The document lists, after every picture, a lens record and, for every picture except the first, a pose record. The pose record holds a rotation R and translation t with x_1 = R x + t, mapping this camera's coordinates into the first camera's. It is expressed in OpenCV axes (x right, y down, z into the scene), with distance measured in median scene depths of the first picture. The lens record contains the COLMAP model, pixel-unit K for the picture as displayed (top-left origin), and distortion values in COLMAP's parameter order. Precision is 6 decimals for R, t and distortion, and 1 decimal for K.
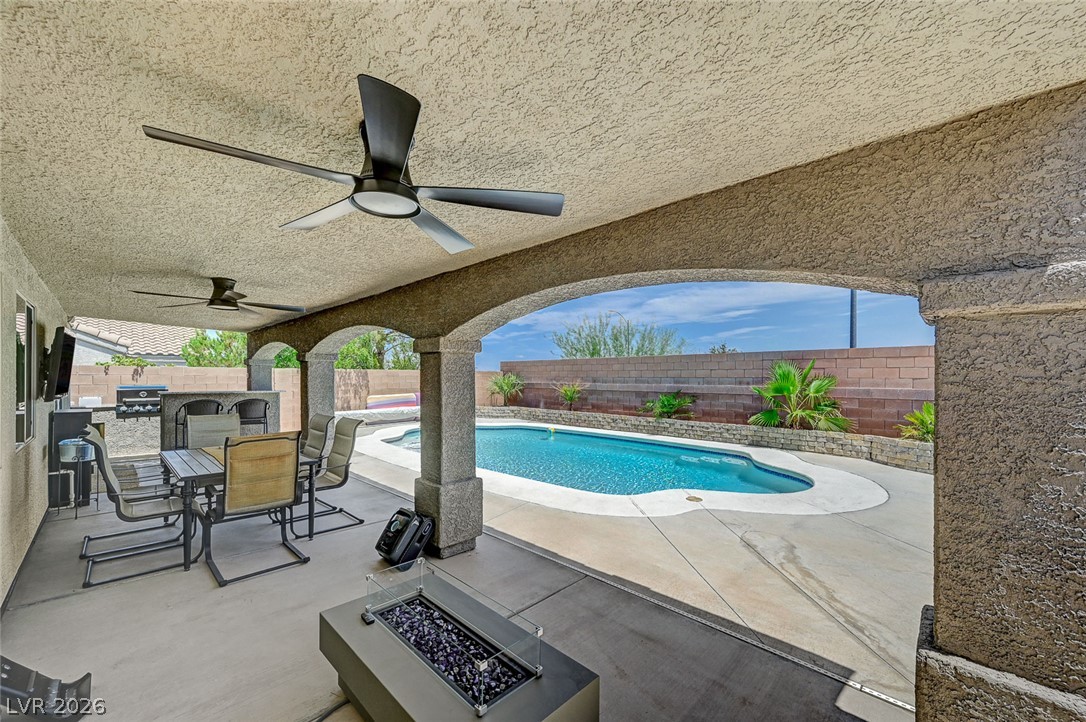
lens RADIAL K [[430.5, 0, 547.9], [0, 430.5, 371.5], [0, 0, 1]] dist [-0.001000, -0.000838]
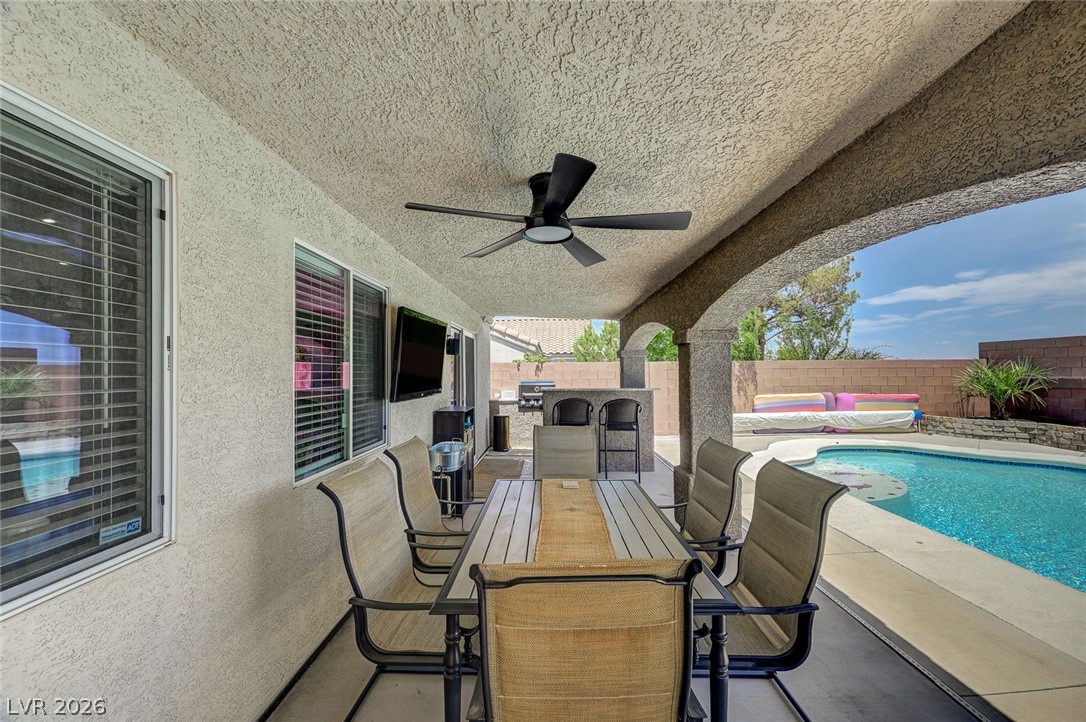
lens RADIAL K [[430.5, 0, 547.9], [0, 430.5, 371.5], [0, 0, 1]] dist [-0.001000, -0.000838]
pose [[0.691860, -0.009385, -0.721971, -0.186500], [0.018065, 0.999828, 0.004315, 0.006828], [0.721806, -0.016028, 0.691910, 0.313733]]
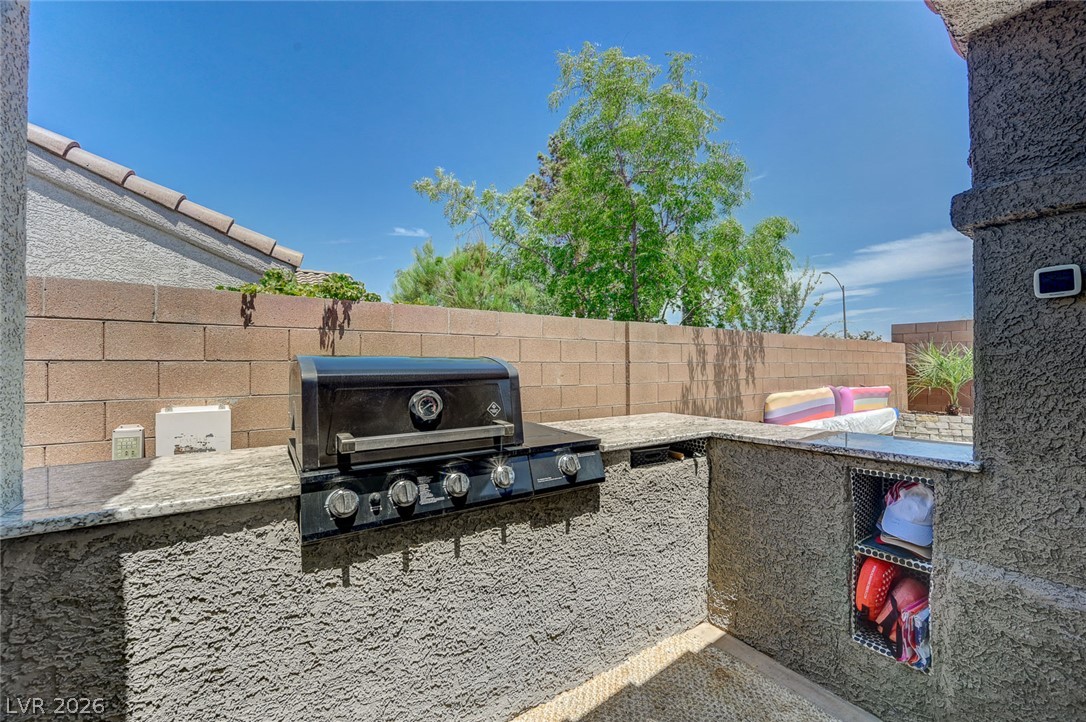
lens RADIAL K [[430.5, 0, 547.9], [0, 430.5, 371.5], [0, 0, 1]] dist [-0.001000, -0.000838]
pose [[0.980663, 0.003906, -0.195665, -0.862923], [0.002194, 0.999518, 0.030951, 0.033776], [0.195692, -0.030782, 0.980182, 0.843478]]
